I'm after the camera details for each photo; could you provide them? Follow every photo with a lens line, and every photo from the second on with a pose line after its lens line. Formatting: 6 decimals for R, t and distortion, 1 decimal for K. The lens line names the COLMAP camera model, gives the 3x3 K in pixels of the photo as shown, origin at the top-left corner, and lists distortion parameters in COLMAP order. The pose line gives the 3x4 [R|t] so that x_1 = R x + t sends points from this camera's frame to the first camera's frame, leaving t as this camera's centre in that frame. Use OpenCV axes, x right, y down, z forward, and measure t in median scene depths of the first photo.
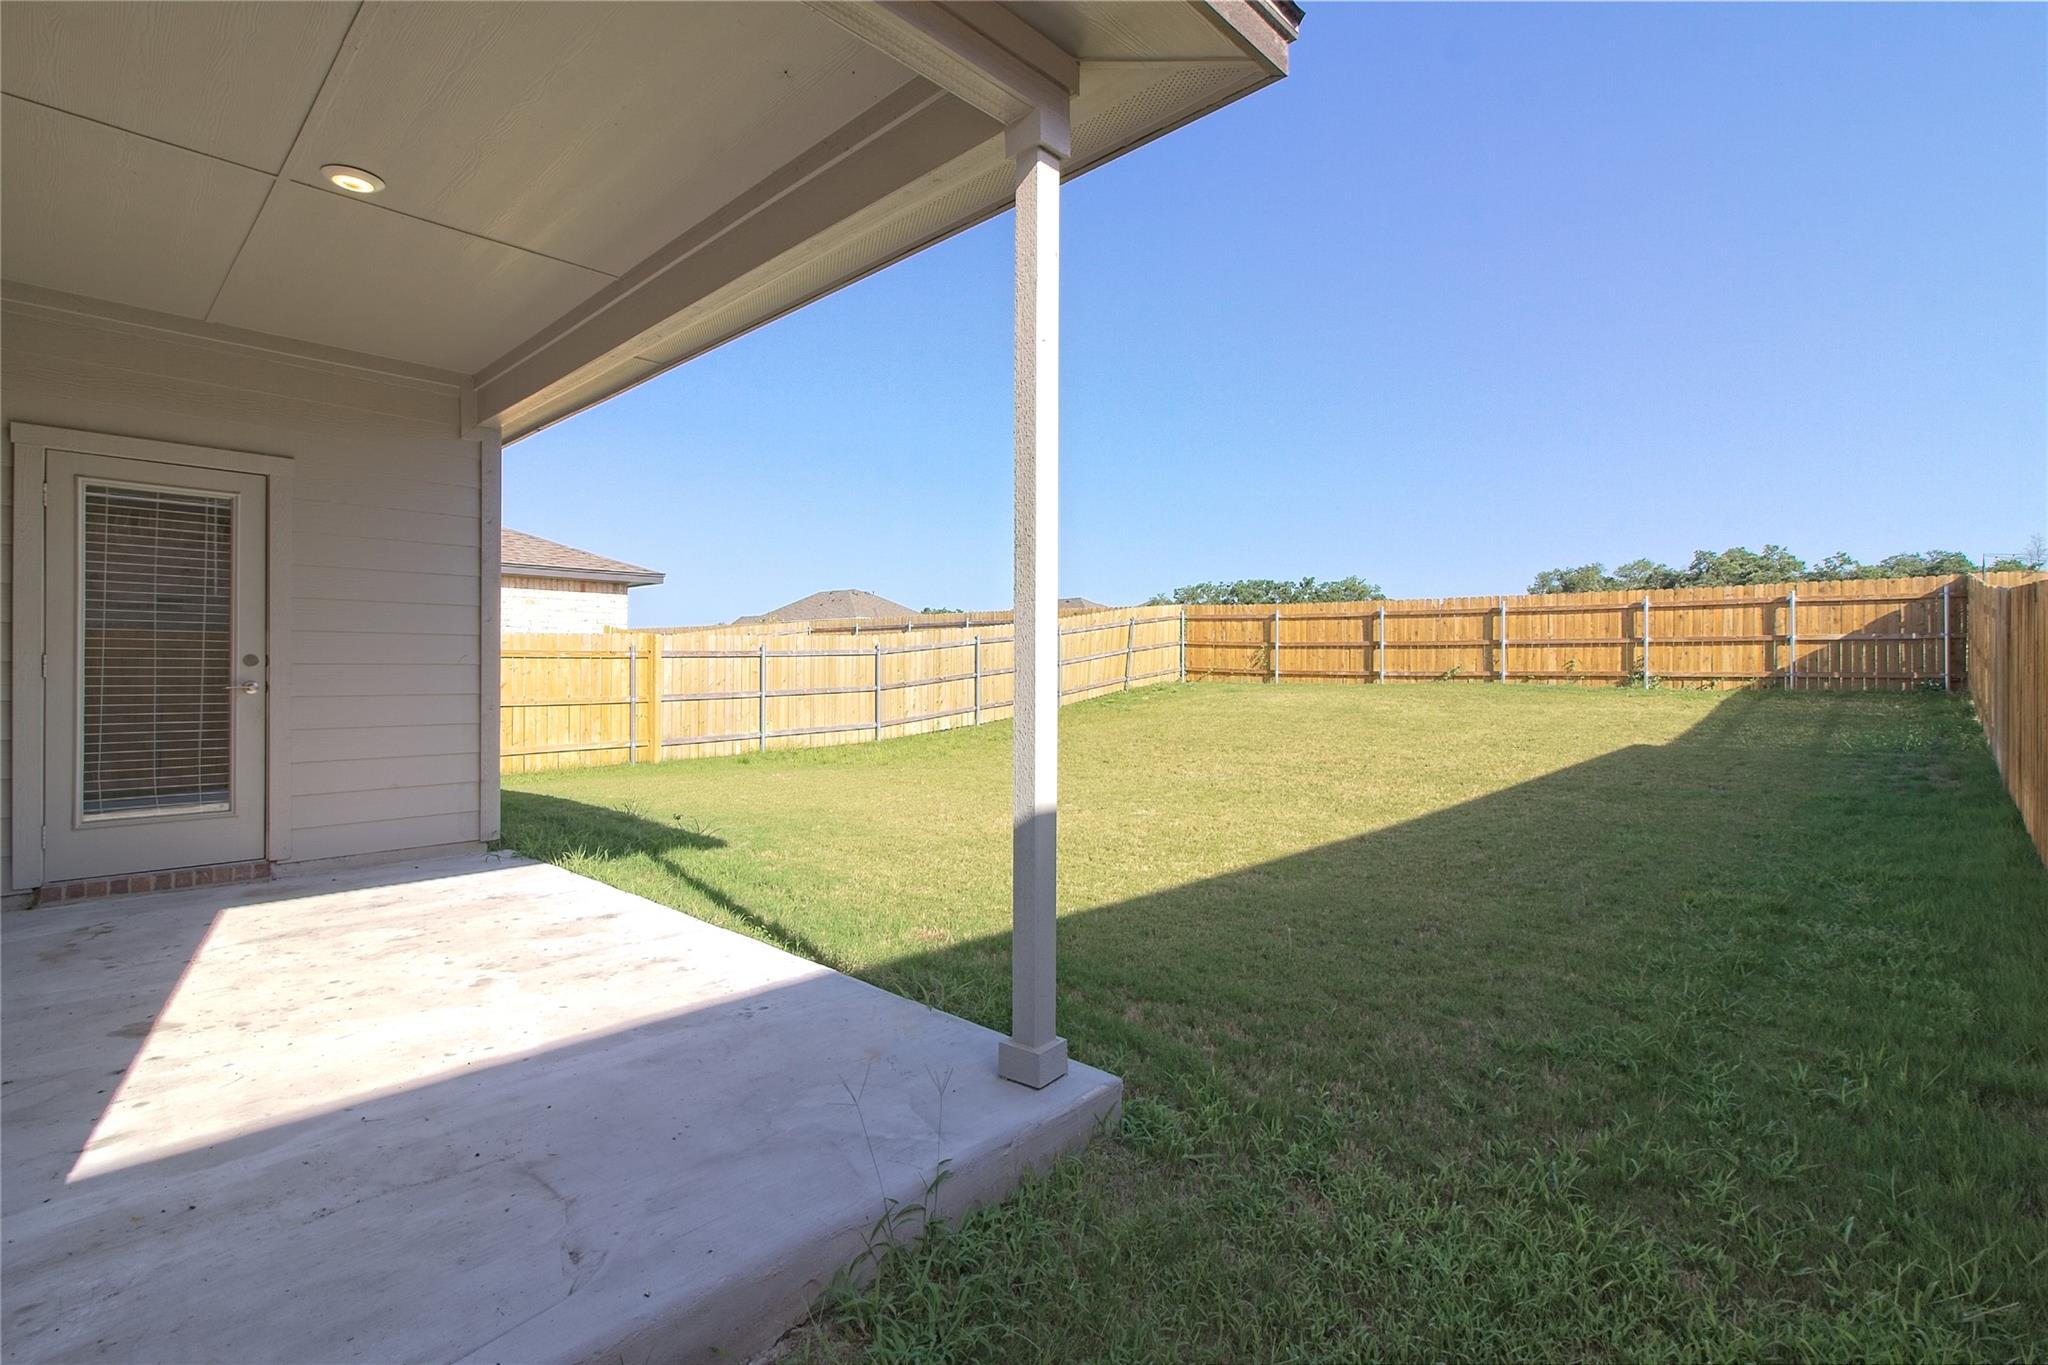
lens RADIAL K [[944.2, 0, 1007.7], [0, 944.2, 675.3], [0, 0, 1]] dist [-0.010153, 0.006519]
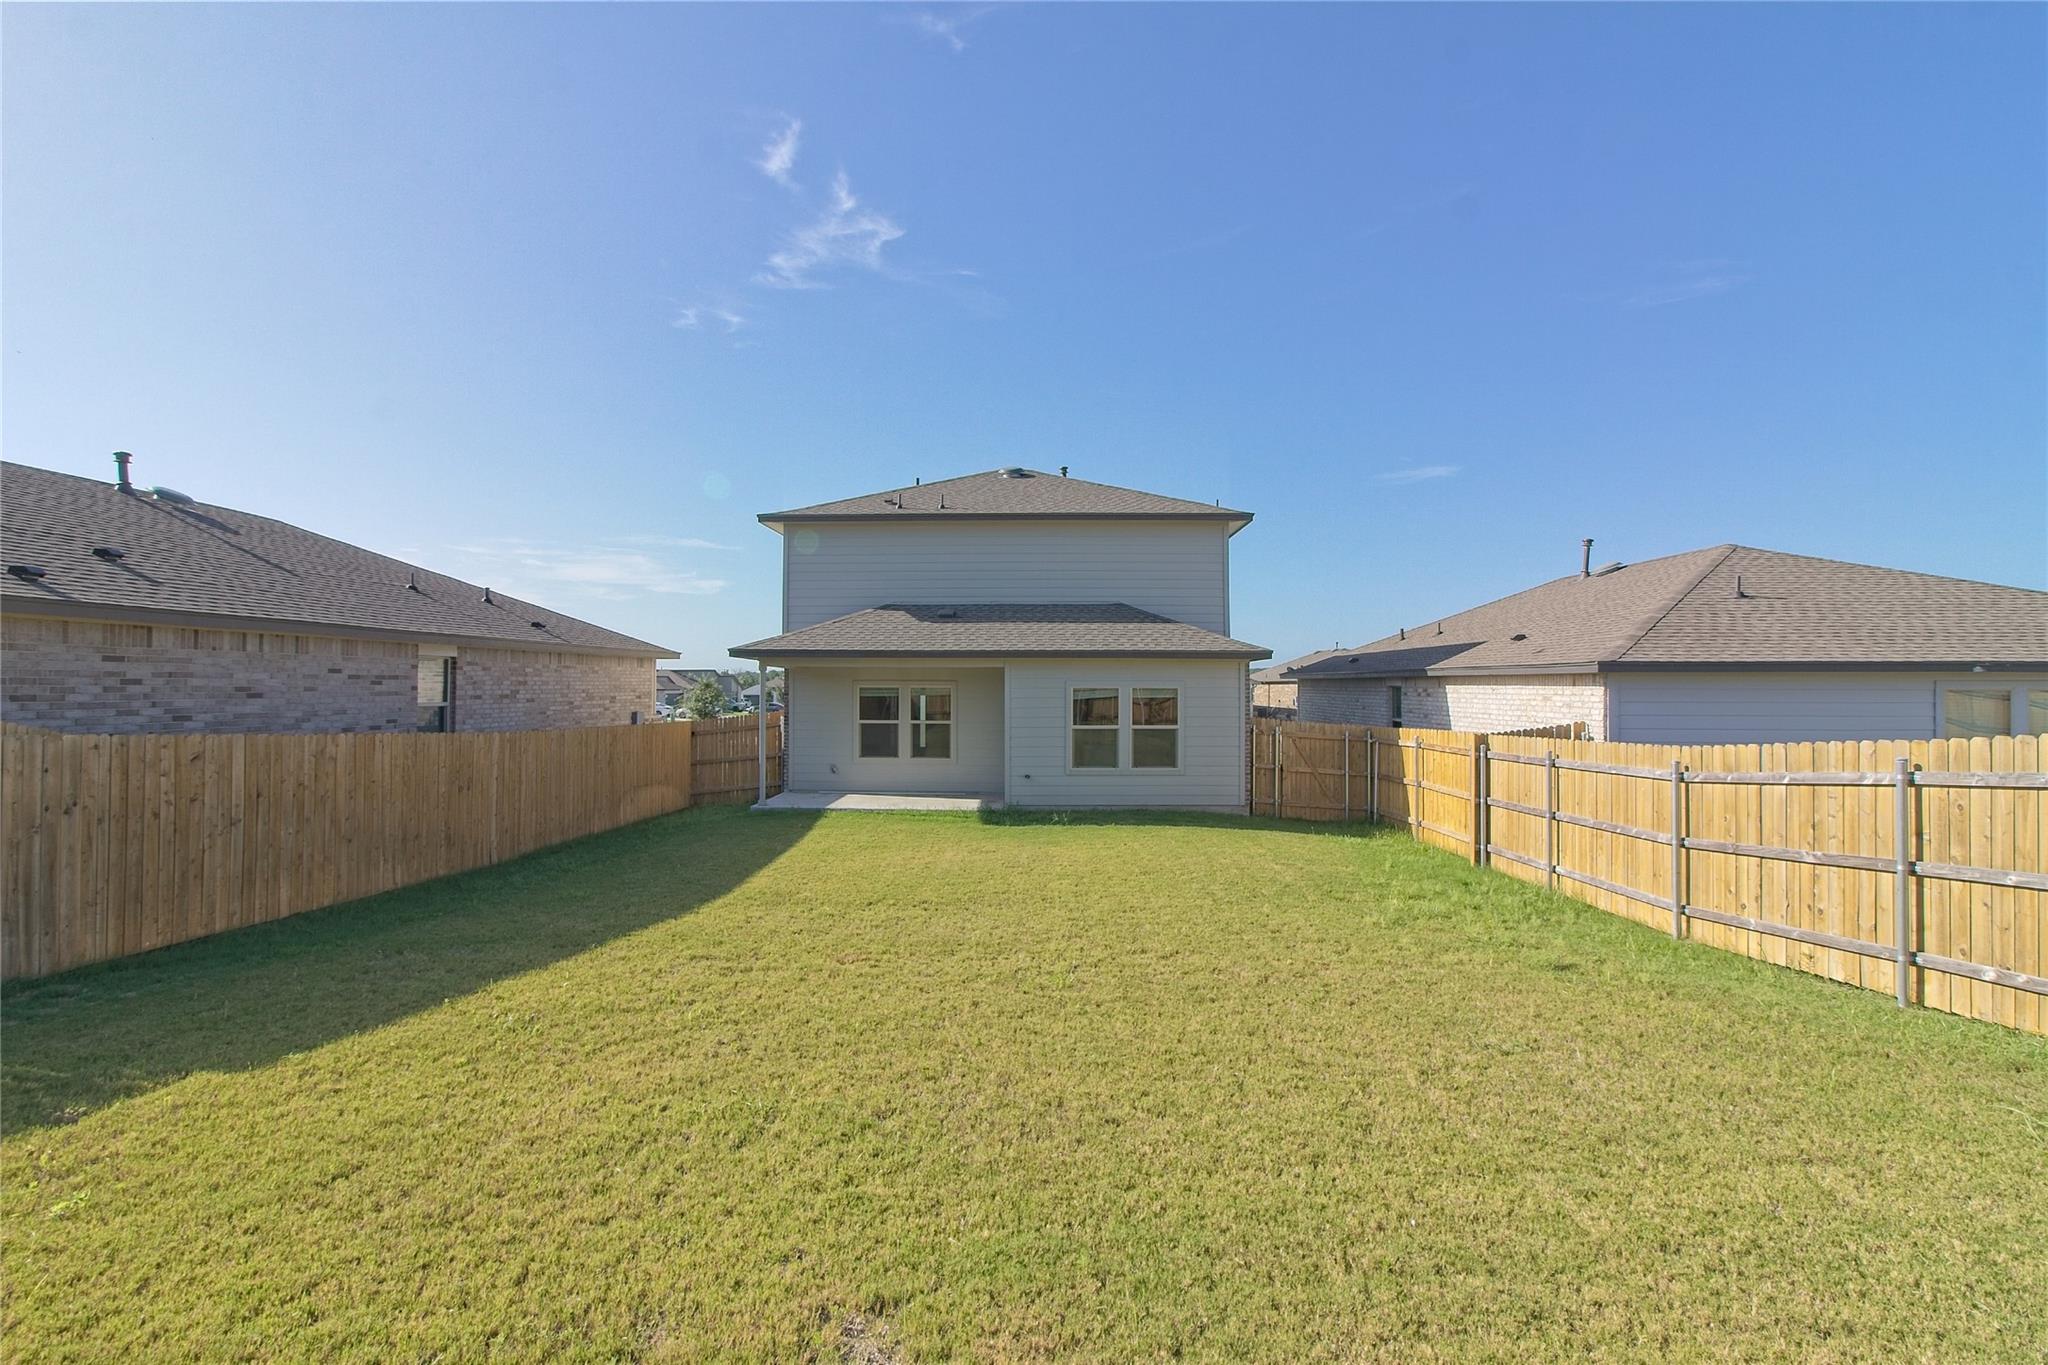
lens RADIAL K [[944.2, 0, 1037.1], [0, 944.2, 682.1], [0, 0, 1]] dist [-0.010153, 0.006519]
pose [[-0.723943, -0.006515, -0.689829, 0.487888], [-0.009279, 0.999957, 0.000294, -0.072598], [0.689797, 0.006613, -0.723973, 1.081799]]
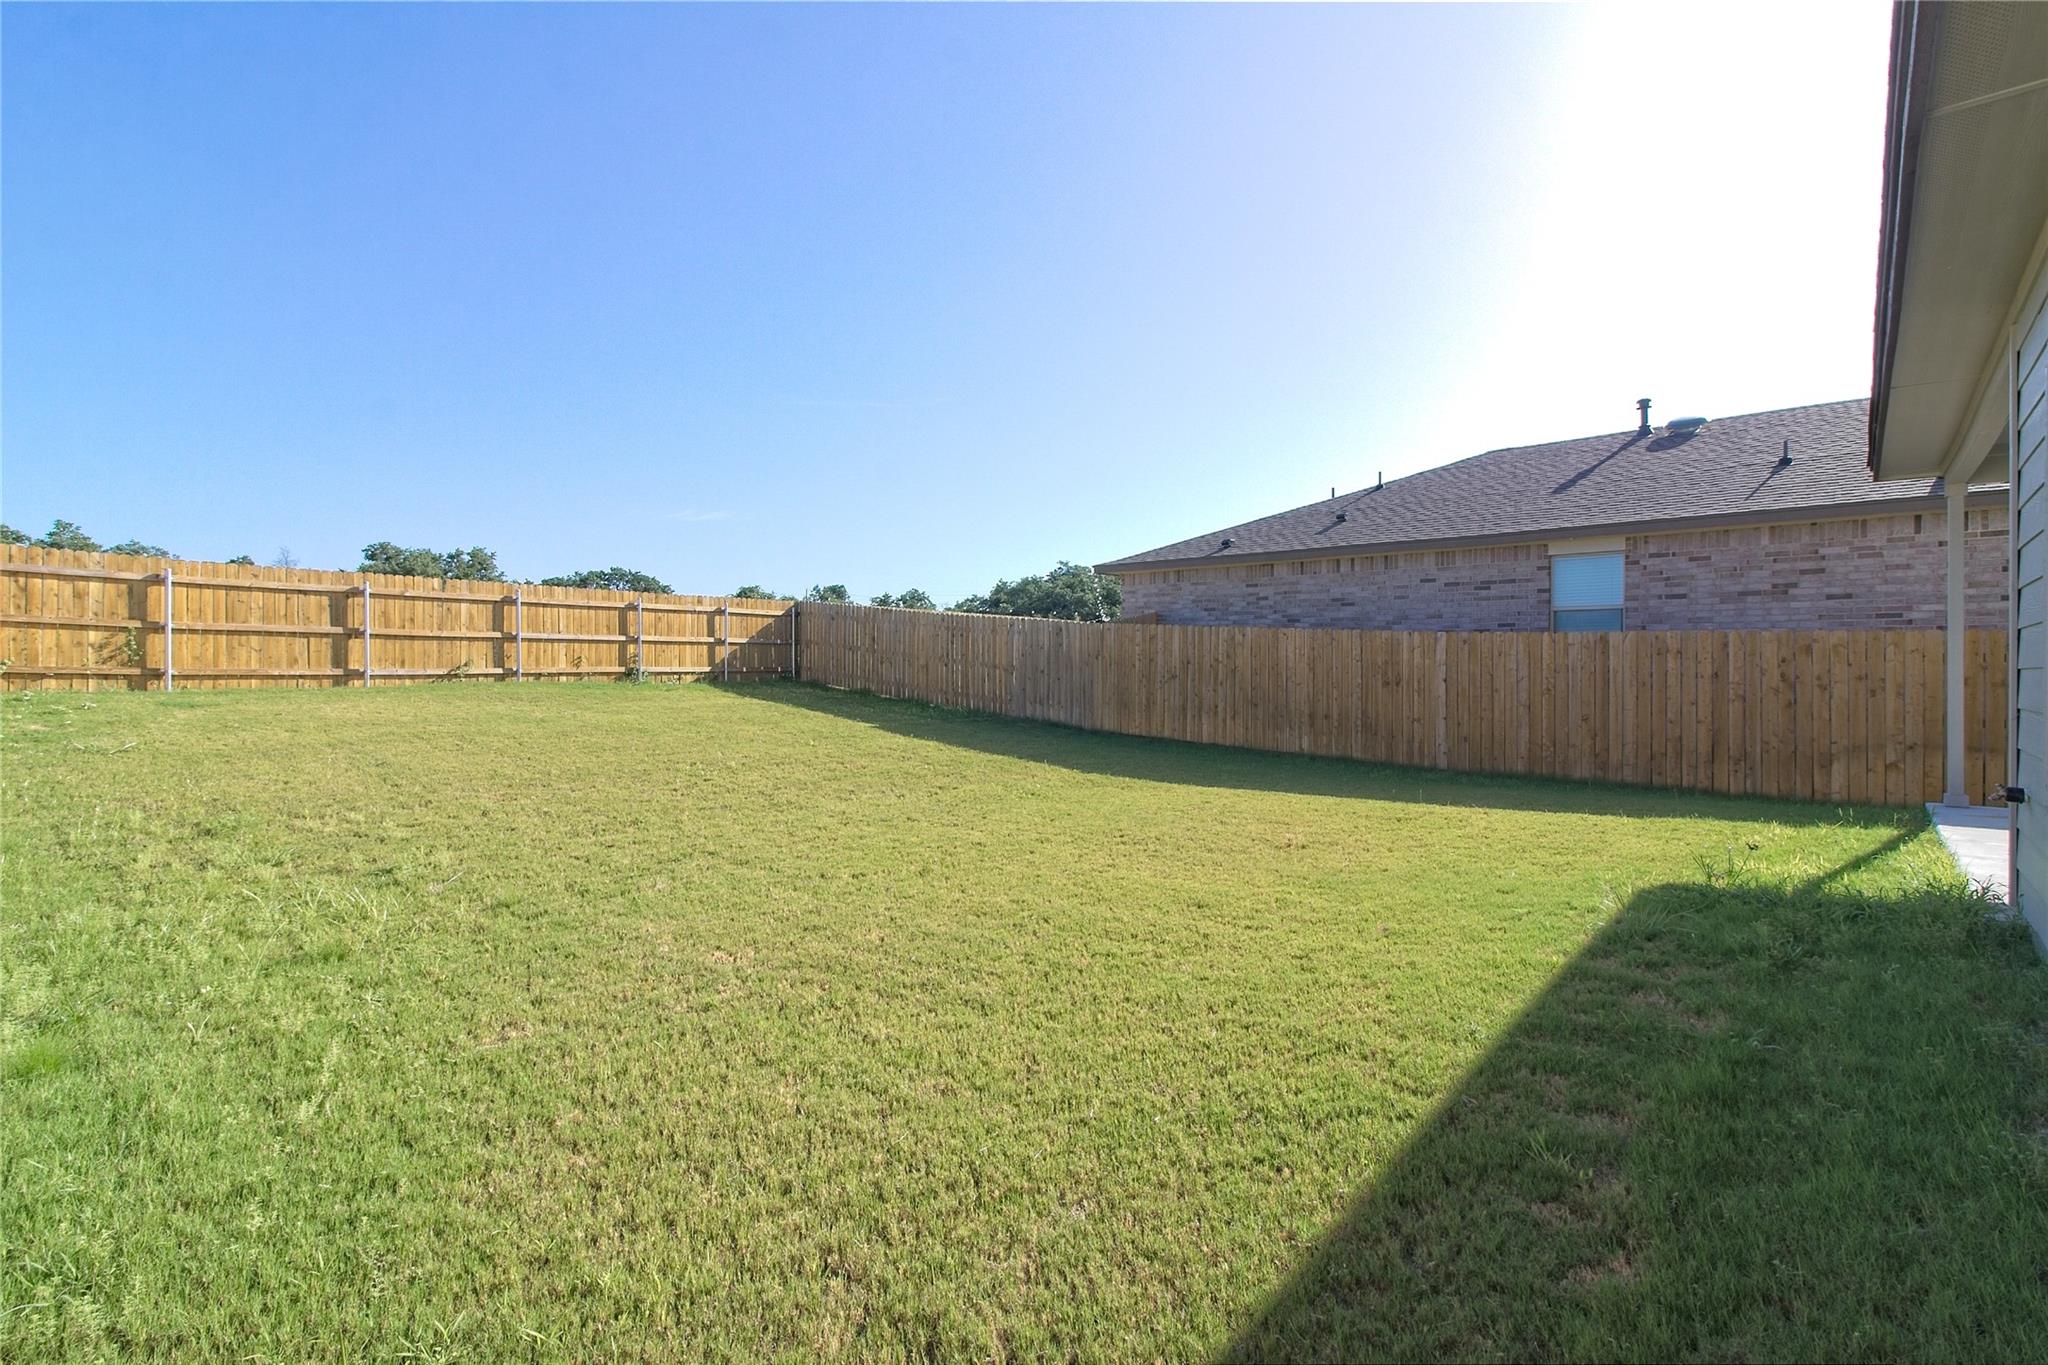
lens RADIAL K [[944.2, 0, 1016.2], [0, 944.2, 655.3], [0, 0, 1]] dist [-0.010153, 0.006519]
pose [[-0.039874, 0.005582, 0.999189, -0.407888], [0.006324, 0.999966, -0.005334, -0.009624], [-0.999185, 0.006106, -0.039908, 0.602243]]
